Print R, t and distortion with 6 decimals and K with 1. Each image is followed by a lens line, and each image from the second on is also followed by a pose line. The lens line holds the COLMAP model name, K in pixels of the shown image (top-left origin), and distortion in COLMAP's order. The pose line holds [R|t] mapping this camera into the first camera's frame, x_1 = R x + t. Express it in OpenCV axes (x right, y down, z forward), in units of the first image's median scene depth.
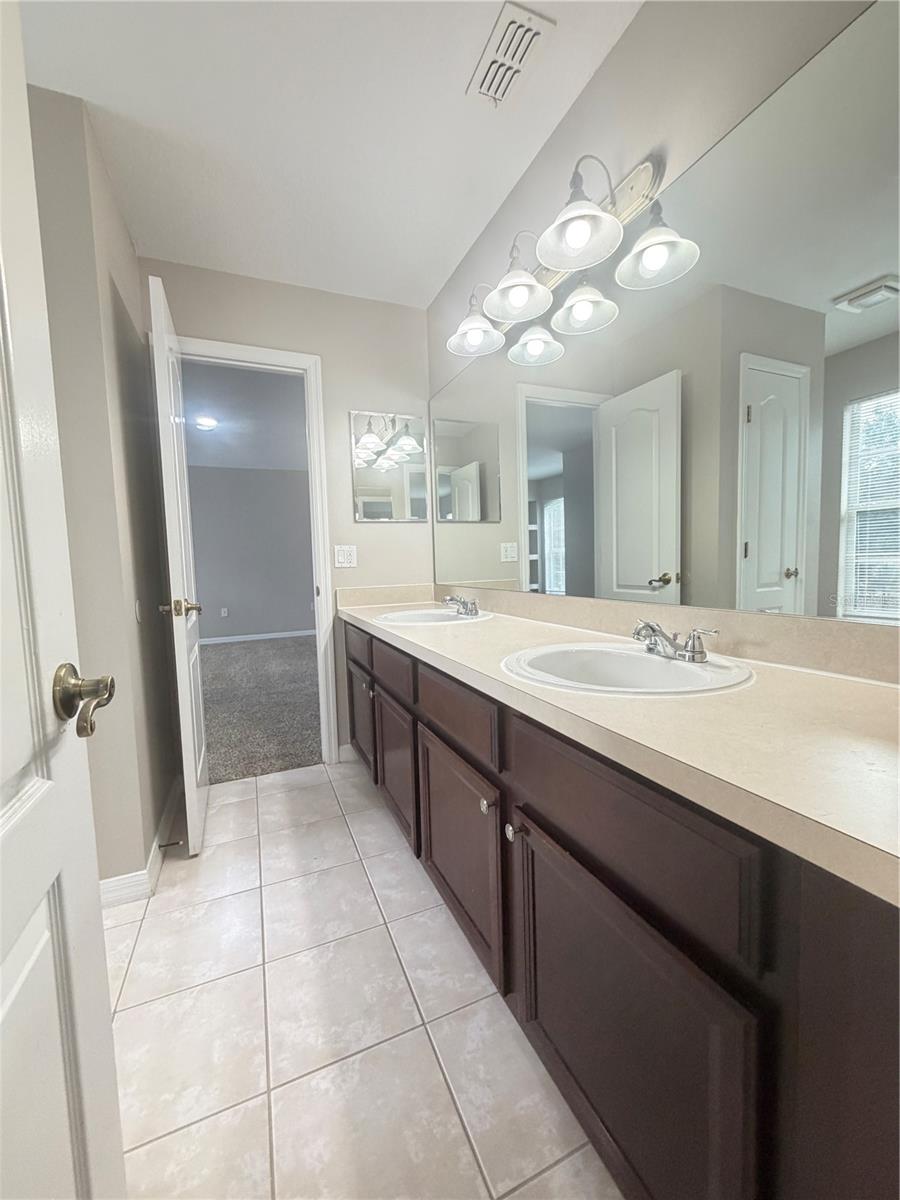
lens RADIAL K [[475.8, 0, 456.8], [0, 475.8, 598.6], [0, 0, 1]] dist [0.002174, -0.001536]
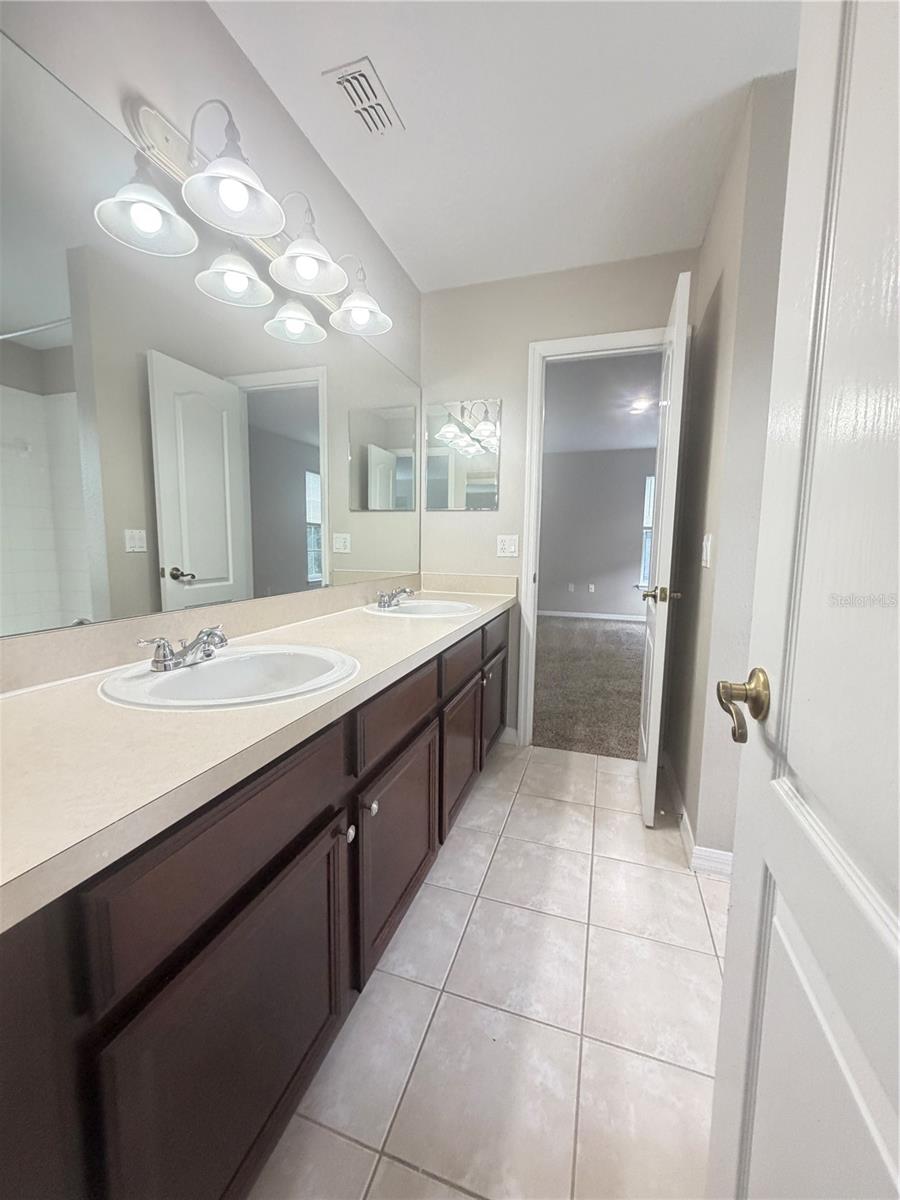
lens RADIAL K [[475.8, 0, 444.1], [0, 475.8, 596.4], [0, 0, 1]] dist [0.002174, -0.001536]
pose [[-0.735532, -0.065312, 0.674335, -0.787932], [0.049687, 0.987462, 0.149836, -0.155090], [-0.675666, 0.143714, -0.723064, 1.763613]]
